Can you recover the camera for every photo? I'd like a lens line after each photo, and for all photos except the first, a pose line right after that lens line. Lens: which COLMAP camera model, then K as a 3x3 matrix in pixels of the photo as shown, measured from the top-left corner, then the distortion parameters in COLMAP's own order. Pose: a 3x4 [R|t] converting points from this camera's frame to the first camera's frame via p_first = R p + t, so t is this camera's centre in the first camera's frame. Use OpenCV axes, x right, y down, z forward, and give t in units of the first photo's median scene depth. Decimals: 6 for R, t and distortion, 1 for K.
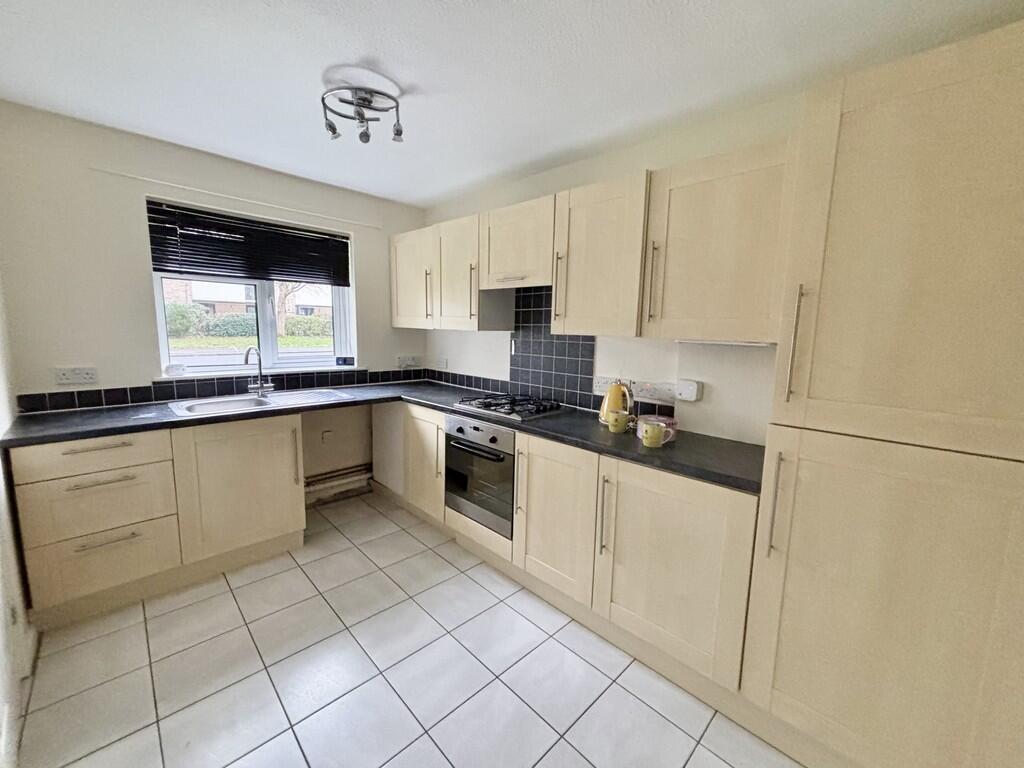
lens RADIAL K [[406.4, 0, 512.0], [0, 406.4, 384.0], [0, 0, 1]] dist [0.001438, -0.000017]
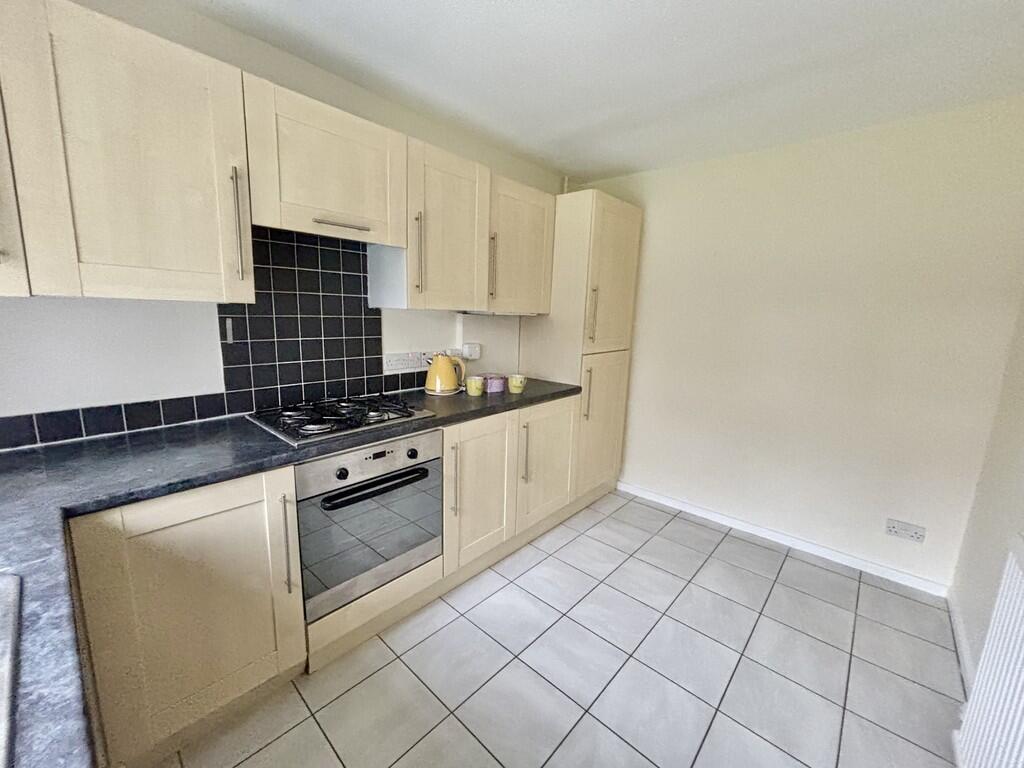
lens RADIAL K [[414.0, 0, 512.0], [0, 414.0, 384.0], [0, 0, 1]] dist [-0.000683, -0.000042]
pose [[-0.055611, -0.205974, 0.976976, -0.775363], [0.097549, 0.972688, 0.210623, -0.131521], [-0.993676, 0.107016, -0.034000, 0.830369]]
